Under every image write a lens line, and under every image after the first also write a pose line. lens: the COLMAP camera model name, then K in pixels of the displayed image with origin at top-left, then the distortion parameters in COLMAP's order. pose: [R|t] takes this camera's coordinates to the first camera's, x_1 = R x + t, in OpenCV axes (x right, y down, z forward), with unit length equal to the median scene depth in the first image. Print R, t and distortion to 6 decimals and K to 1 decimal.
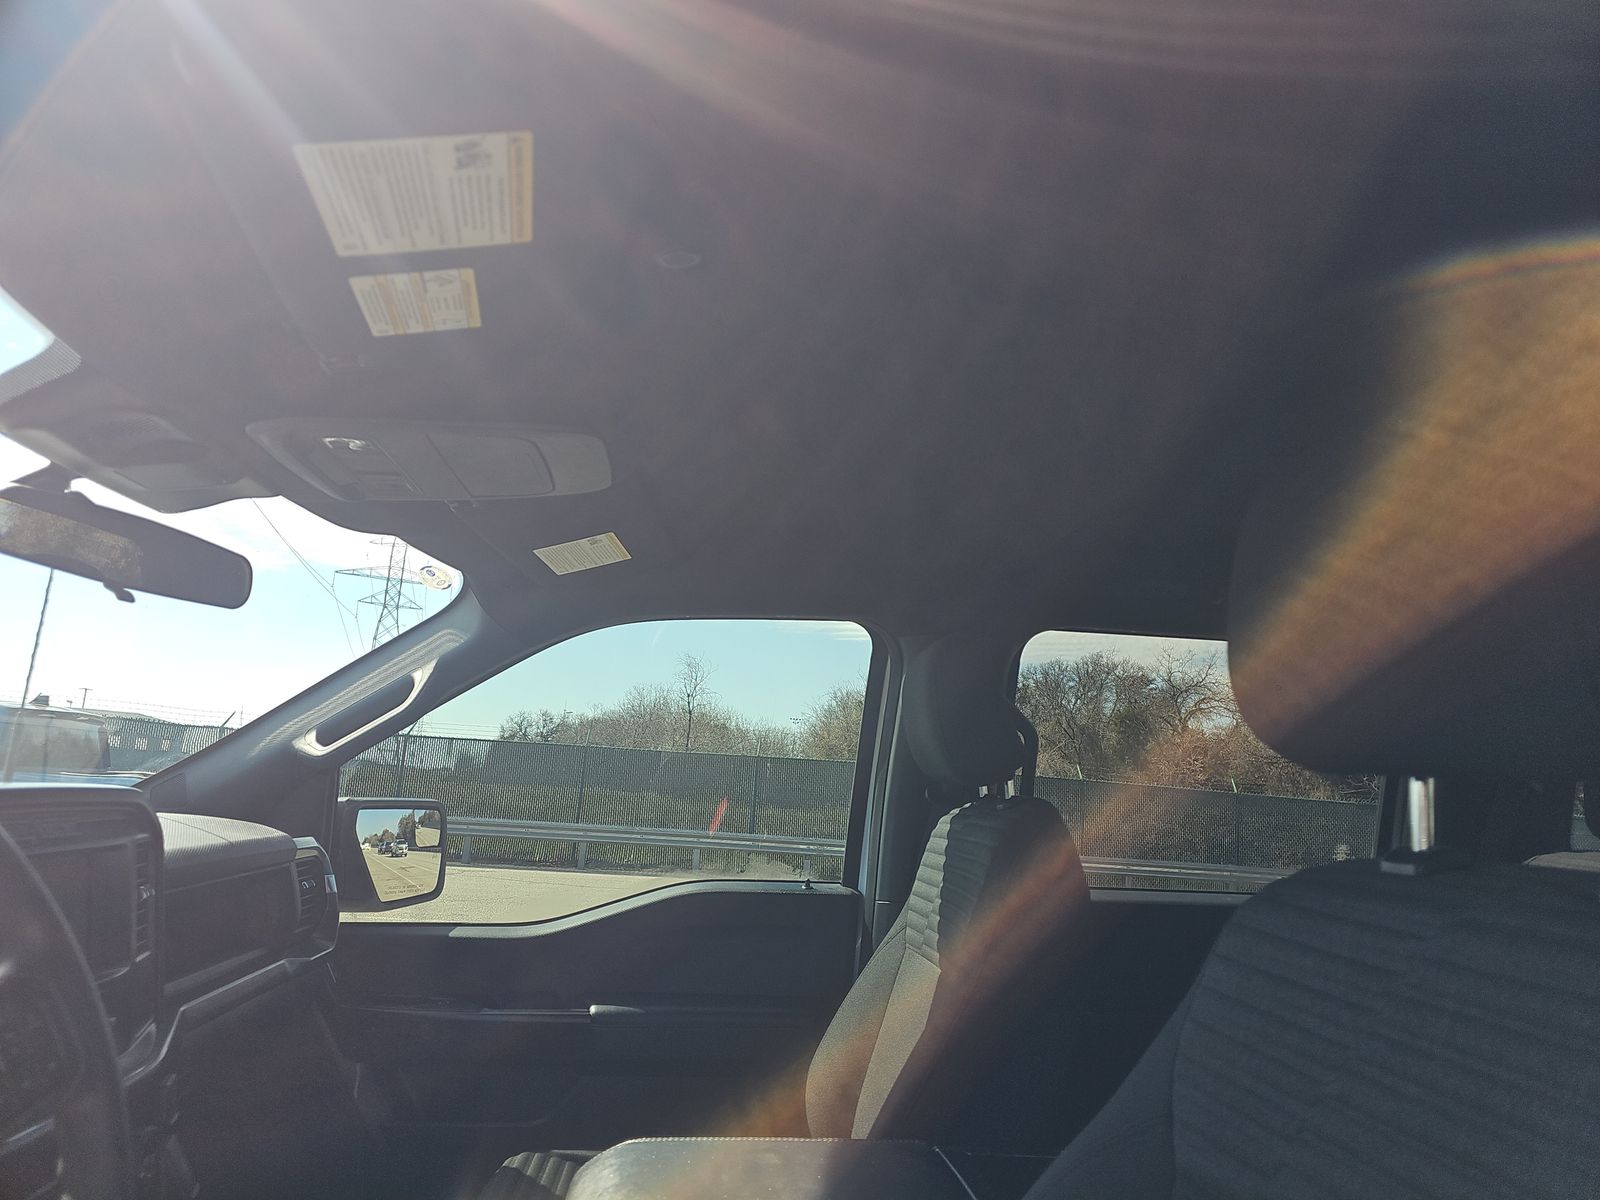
lens RADIAL K [[1066.1, 0, 804.9], [0, 1066.1, 603.7], [0, 0, 1]] dist [0.027133, -0.004143]
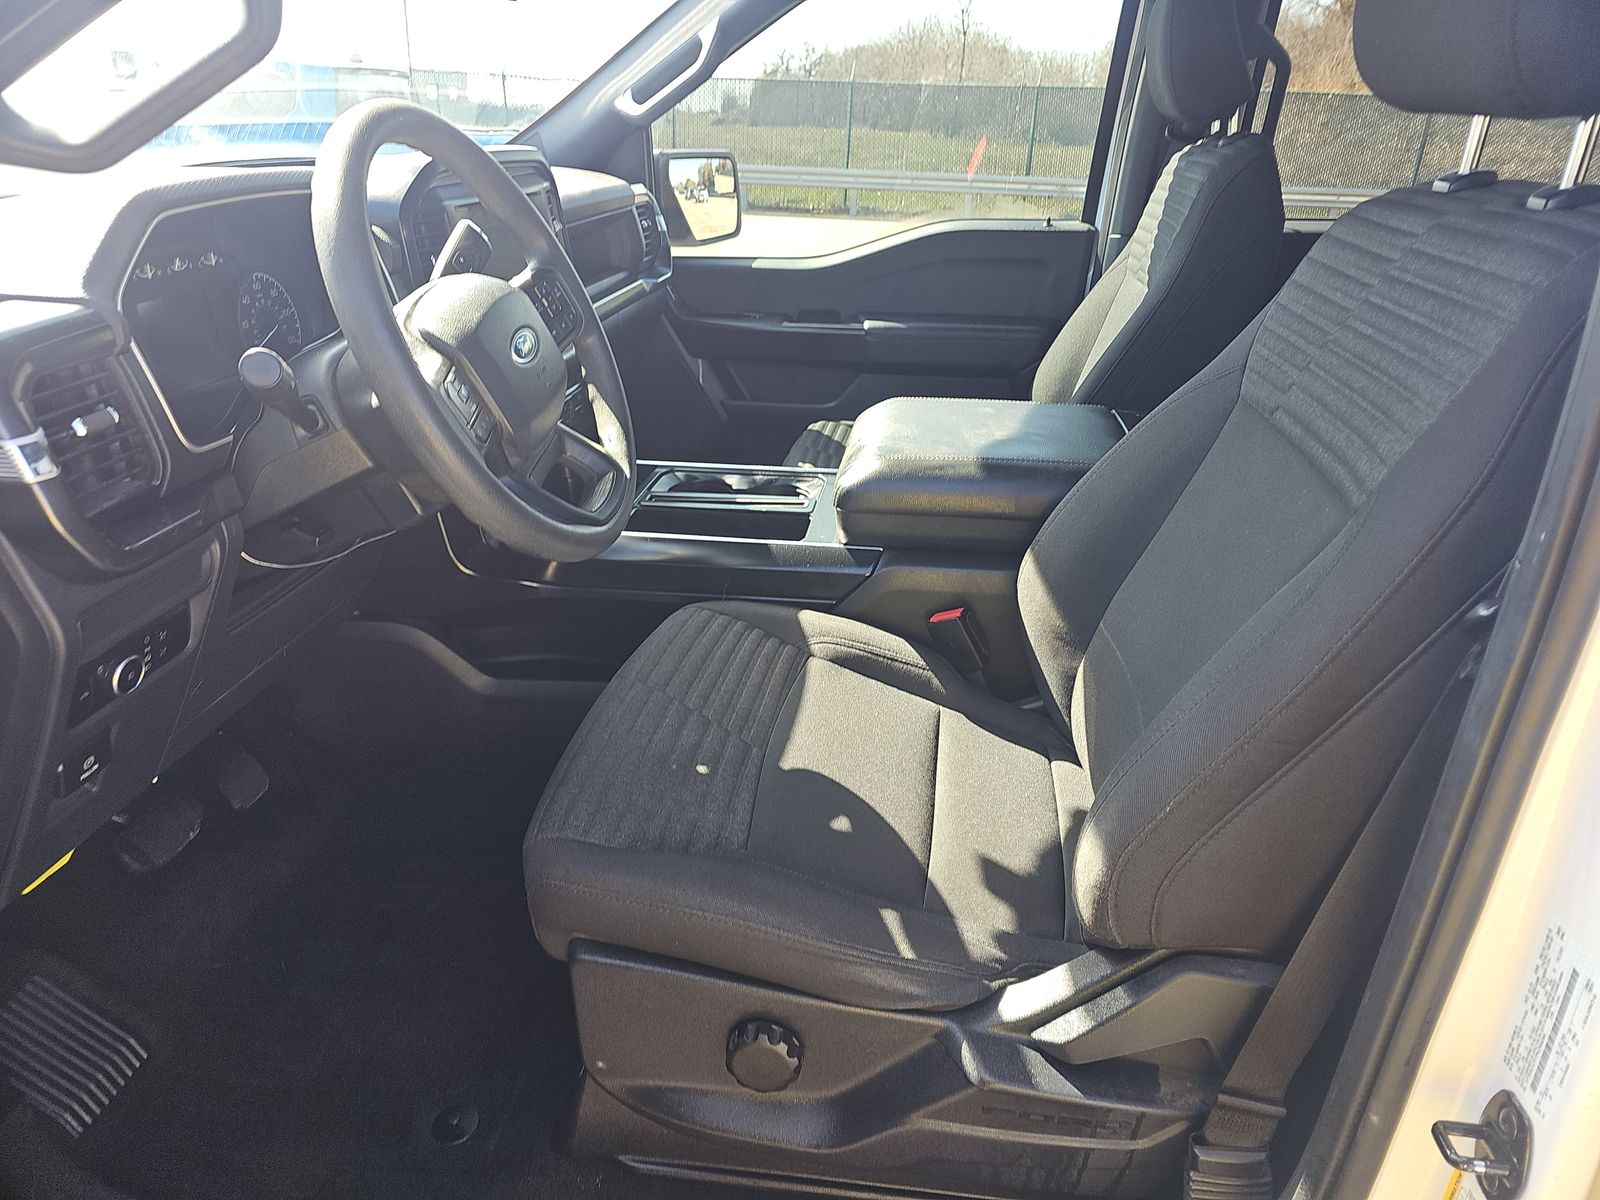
lens RADIAL K [[1066.1, 0, 804.9], [0, 1066.1, 603.7], [0, 0, 1]] dist [0.027133, -0.004143]
pose [[0.970591, 0.070571, -0.230158, 0.044358], [0.069480, 0.833260, 0.548498, -0.043836], [0.230489, -0.548358, 0.803852, -0.209686]]
